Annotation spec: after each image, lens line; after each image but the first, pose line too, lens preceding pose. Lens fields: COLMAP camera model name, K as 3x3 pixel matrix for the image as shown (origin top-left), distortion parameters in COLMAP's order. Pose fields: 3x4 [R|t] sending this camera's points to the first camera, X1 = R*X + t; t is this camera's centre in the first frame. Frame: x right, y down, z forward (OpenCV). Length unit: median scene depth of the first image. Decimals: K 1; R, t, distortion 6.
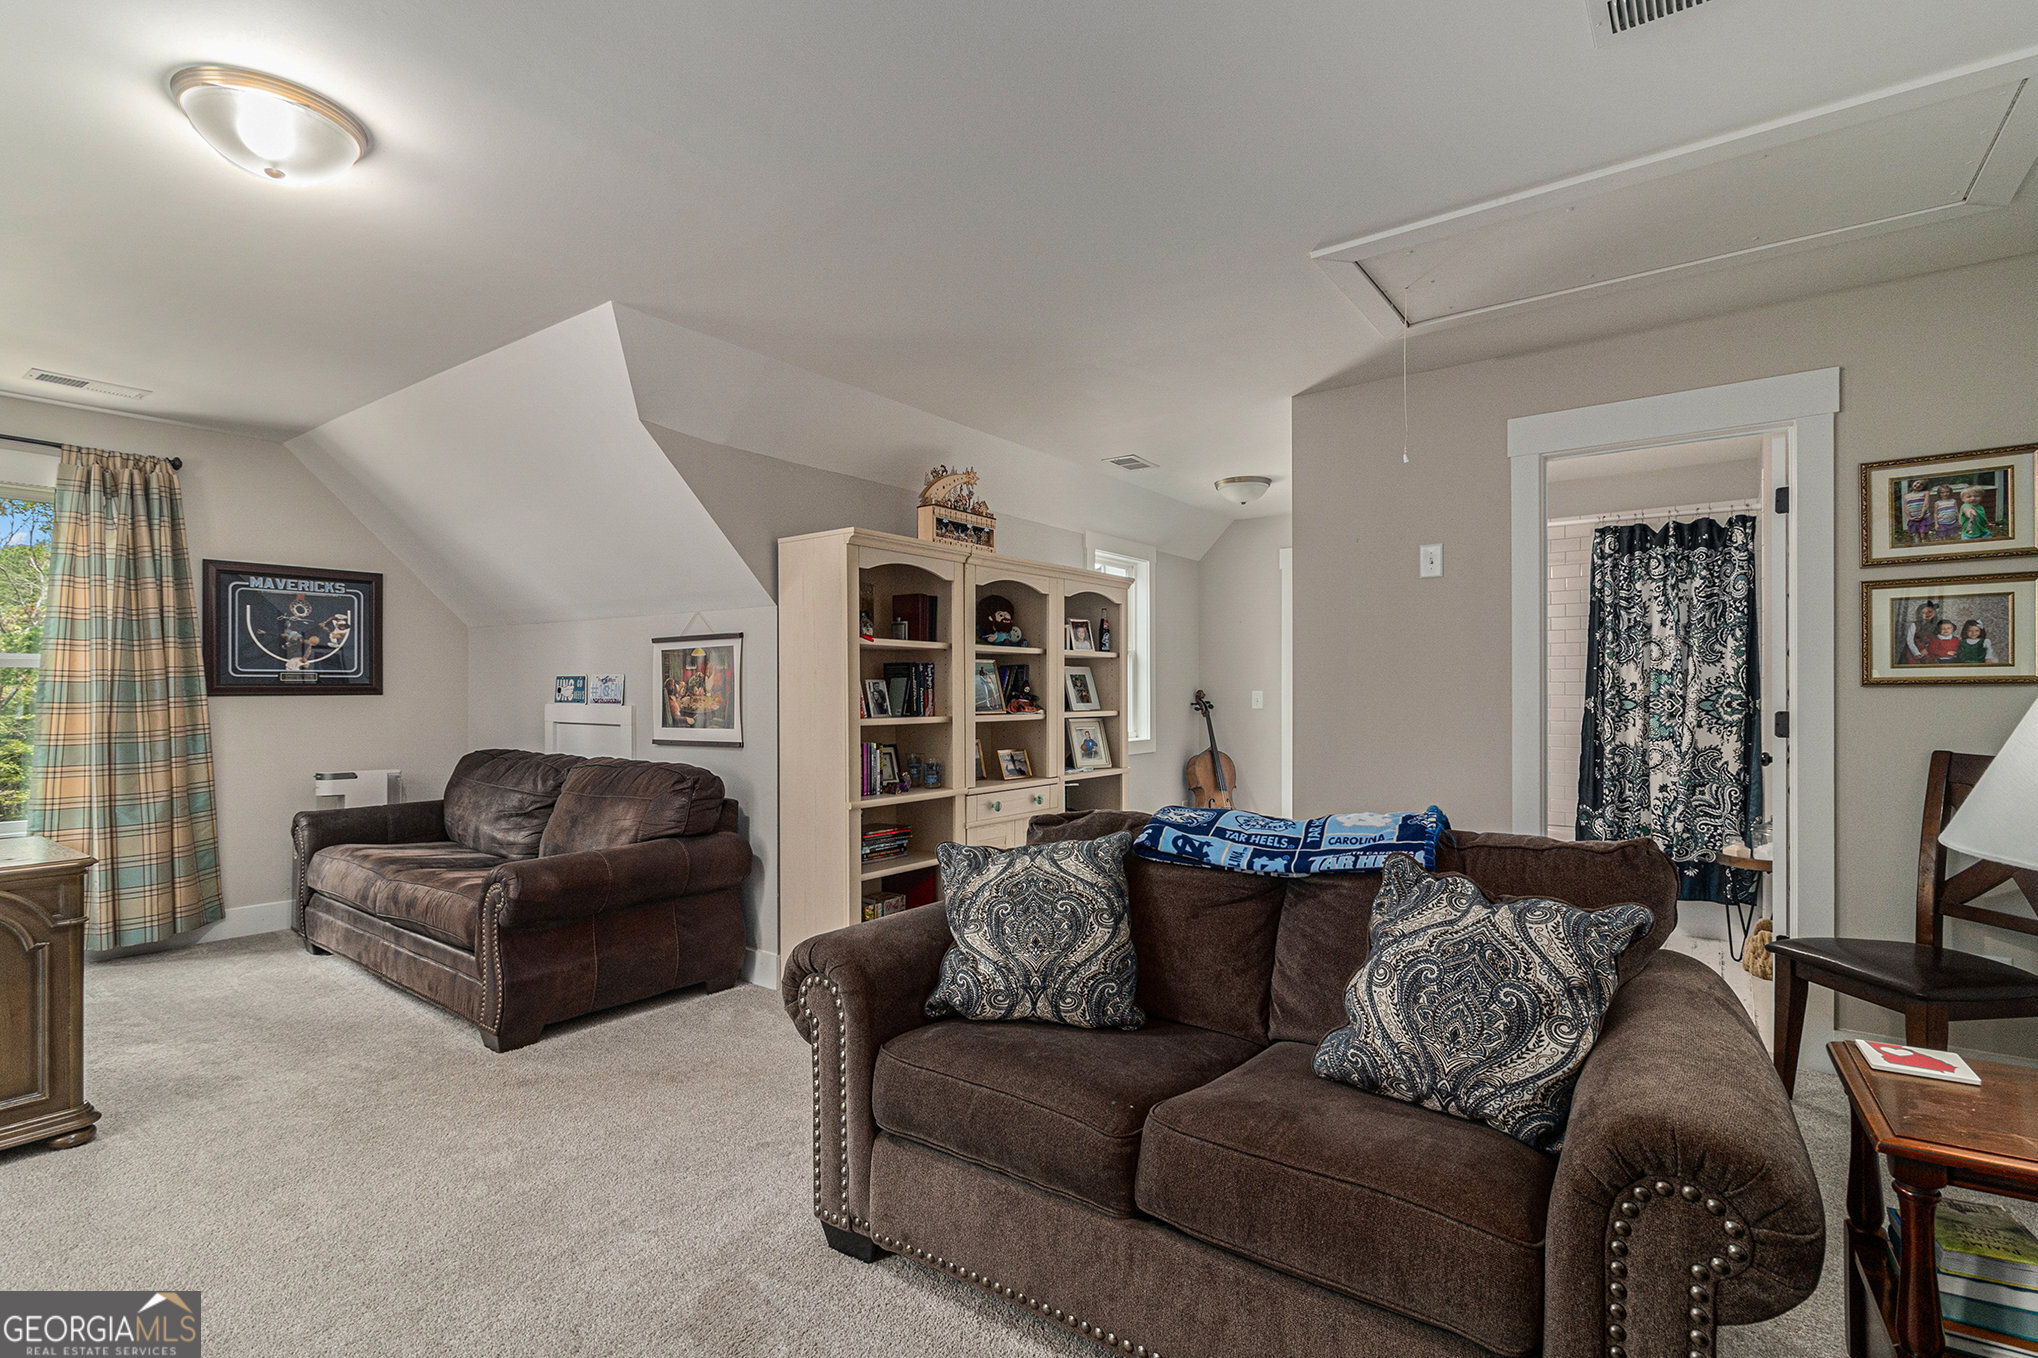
lens RADIAL K [[950.6, 0, 1027.0], [0, 950.6, 697.6], [0, 0, 1]] dist [0.000106, 0.001028]
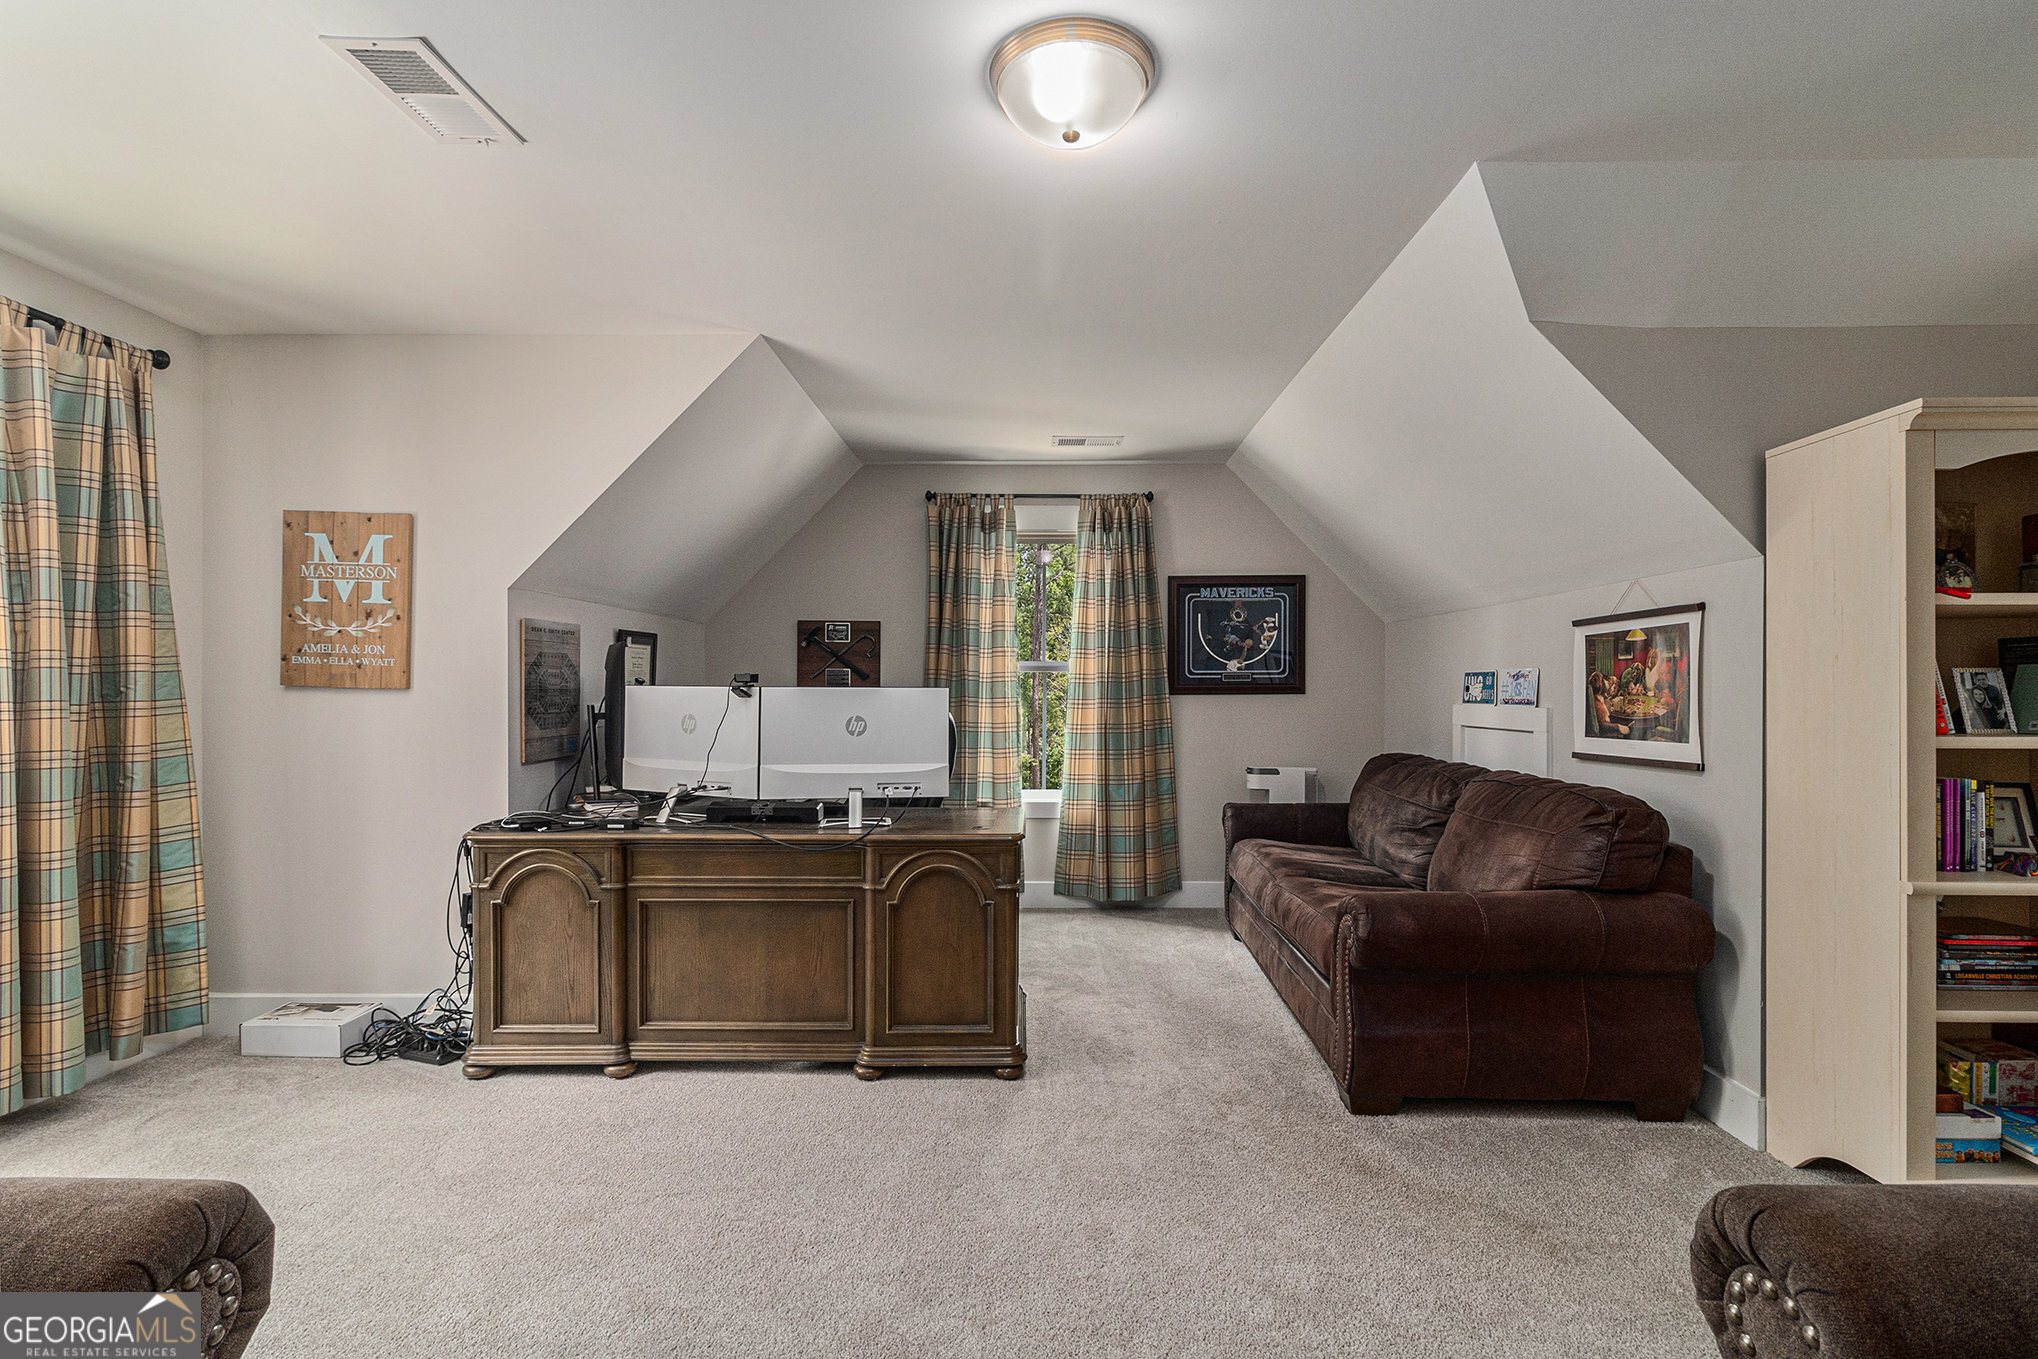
lens RADIAL K [[950.6, 0, 1027.0], [0, 950.6, 698.1], [0, 0, 1]] dist [0.000106, 0.001028]
pose [[0.578243, 0.004805, -0.815850, -0.023225], [-0.004876, 0.999985, 0.002434, 0.000679], [0.815850, 0.002571, 0.578258, 0.206296]]
